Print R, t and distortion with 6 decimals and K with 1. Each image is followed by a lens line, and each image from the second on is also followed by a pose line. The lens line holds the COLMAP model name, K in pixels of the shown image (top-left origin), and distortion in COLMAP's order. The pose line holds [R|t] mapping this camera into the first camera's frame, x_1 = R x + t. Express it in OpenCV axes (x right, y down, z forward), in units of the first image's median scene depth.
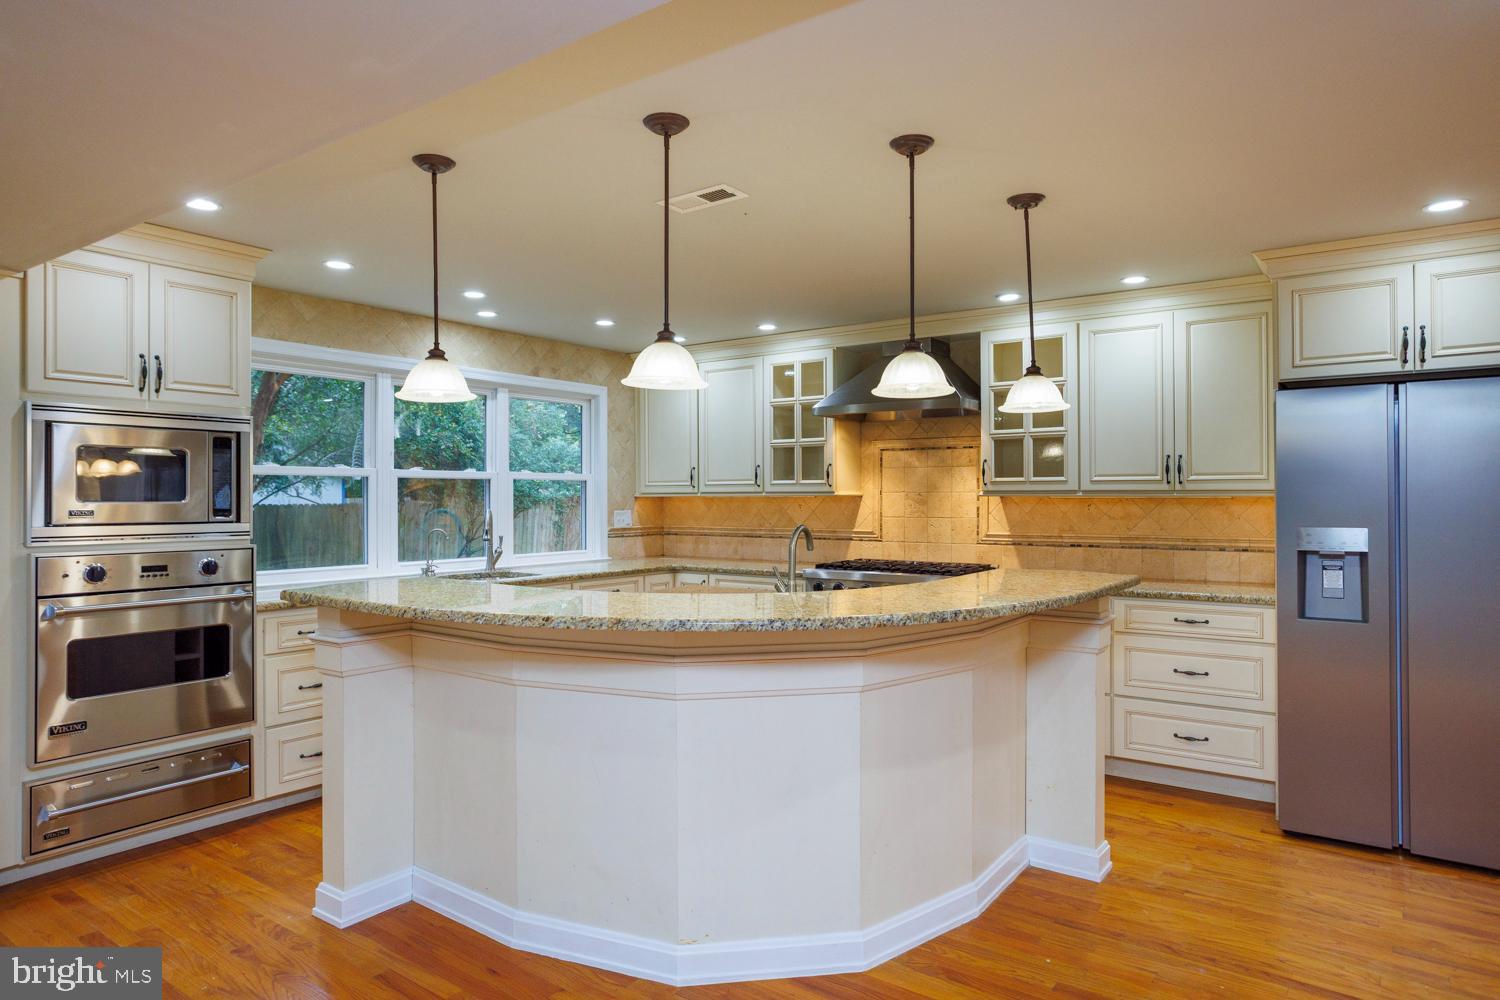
lens RADIAL K [[908.3, 0, 715.8], [0, 908.3, 496.5], [0, 0, 1]] dist [-0.024710, 0.011266]
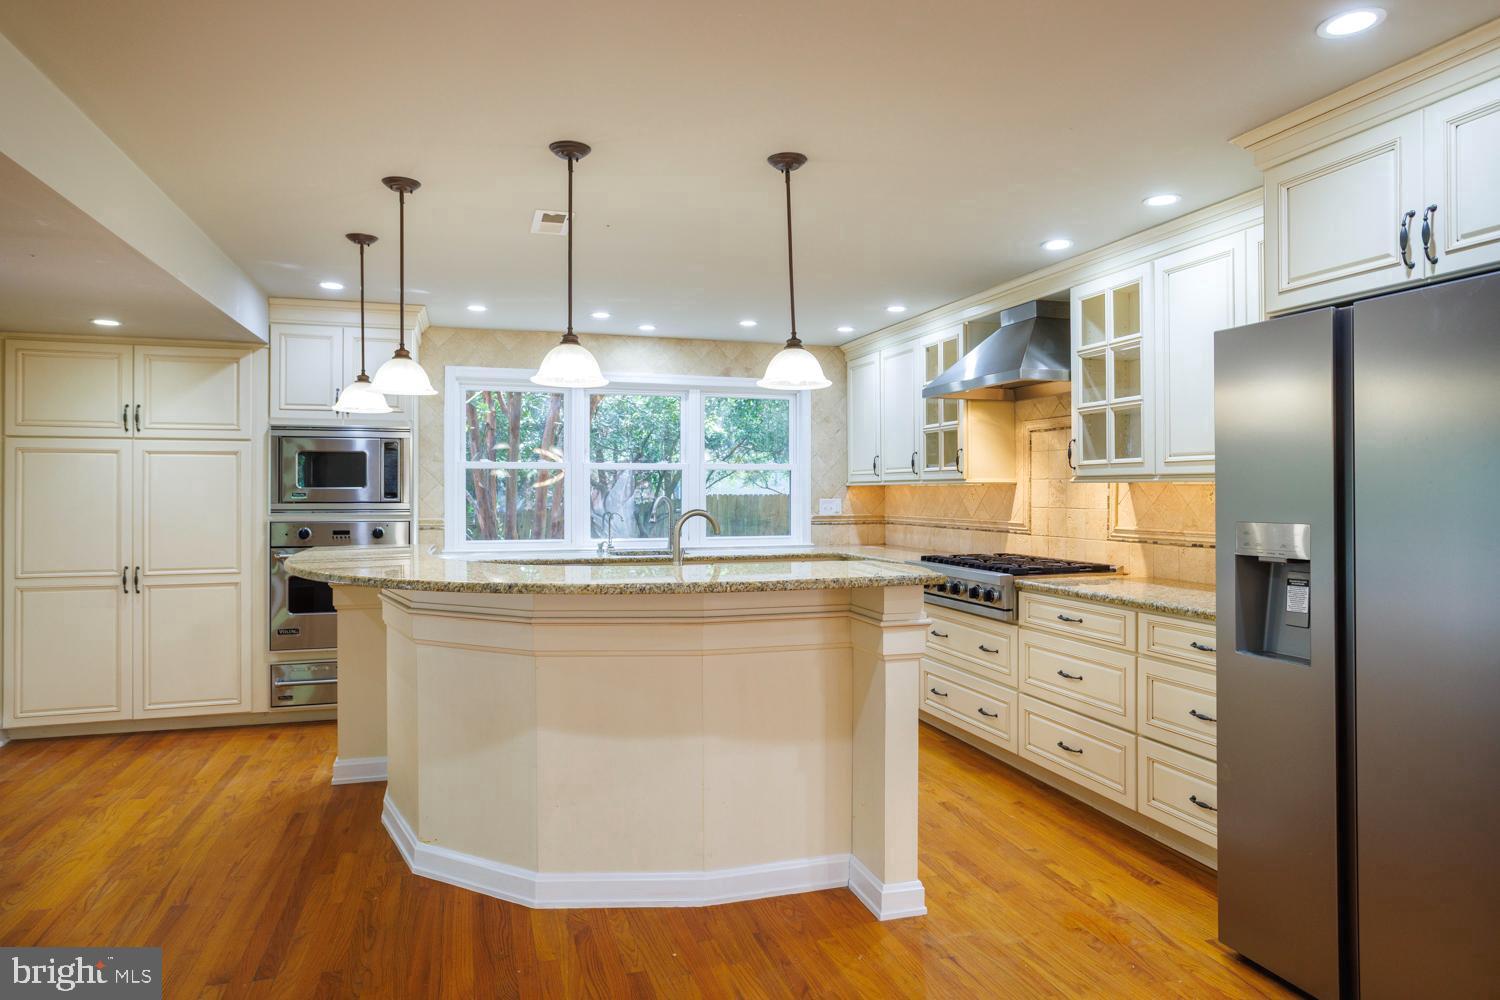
lens RADIAL K [[908.3, 0, 751.2], [0, 908.3, 494.0], [0, 0, 1]] dist [-0.024710, 0.011266]
pose [[0.798156, 0.003035, -0.602443, 0.518729], [-0.000370, 0.999990, 0.004546, 0.006037], [0.602450, -0.003406, 0.798149, 0.137587]]
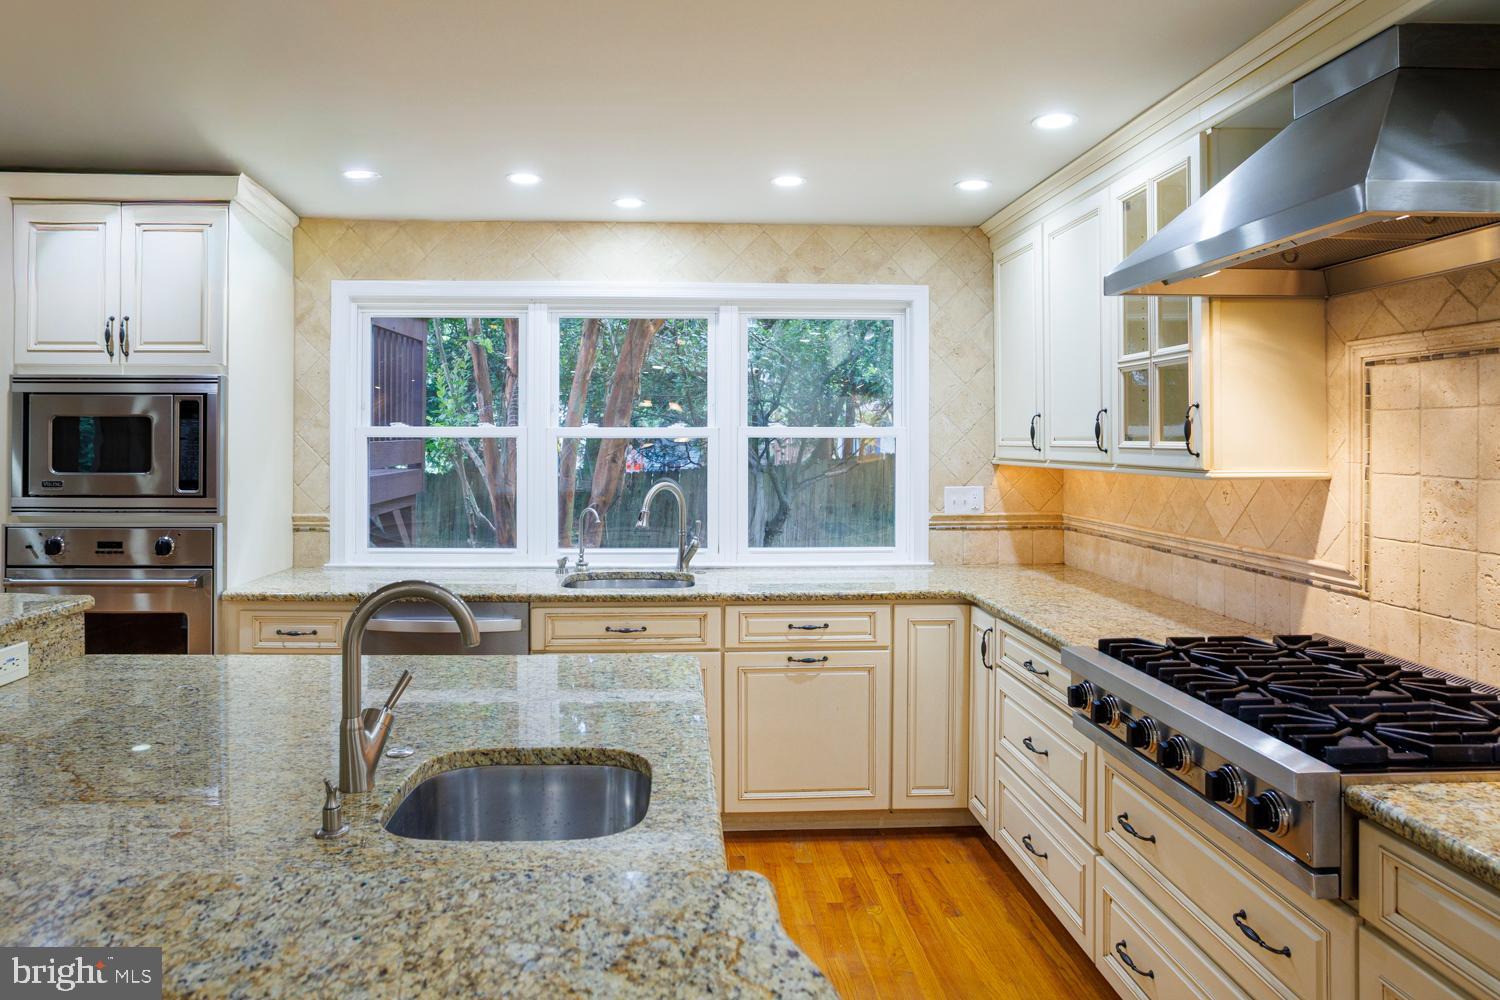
lens RADIAL K [[955.5, 0, 735.1], [0, 955.5, 435.6], [0, 0, 1]] dist [-0.012863, 0.015739]
pose [[0.625471, 0.001352, -0.780246, 0.345397], [-0.000774, 0.999999, 0.001112, -0.021669], [0.780247, -0.000092, 0.625472, 0.557775]]
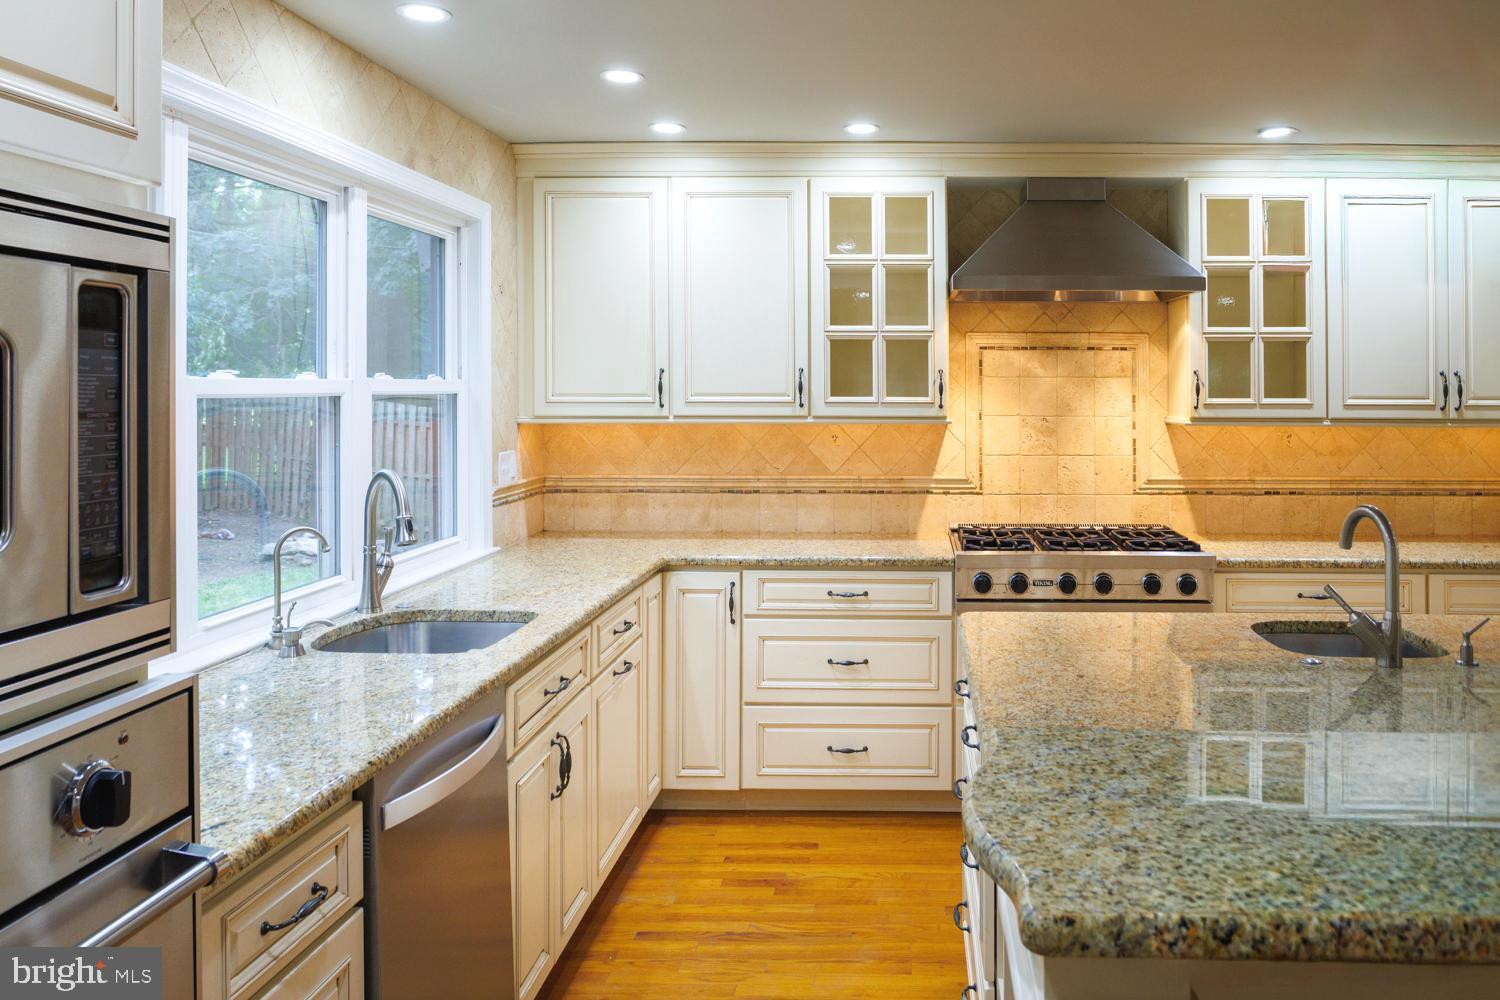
lens RADIAL K [[1201.6, 0, 853.4], [0, 1201.6, 382.8], [0, 0, 1]] dist [-0.003983, 0.007995]
pose [[0.813338, 0.006348, 0.581757, -0.386550], [-0.006072, 0.999979, -0.002422, -0.025819], [-0.581760, -0.001563, 0.813359, 0.395137]]
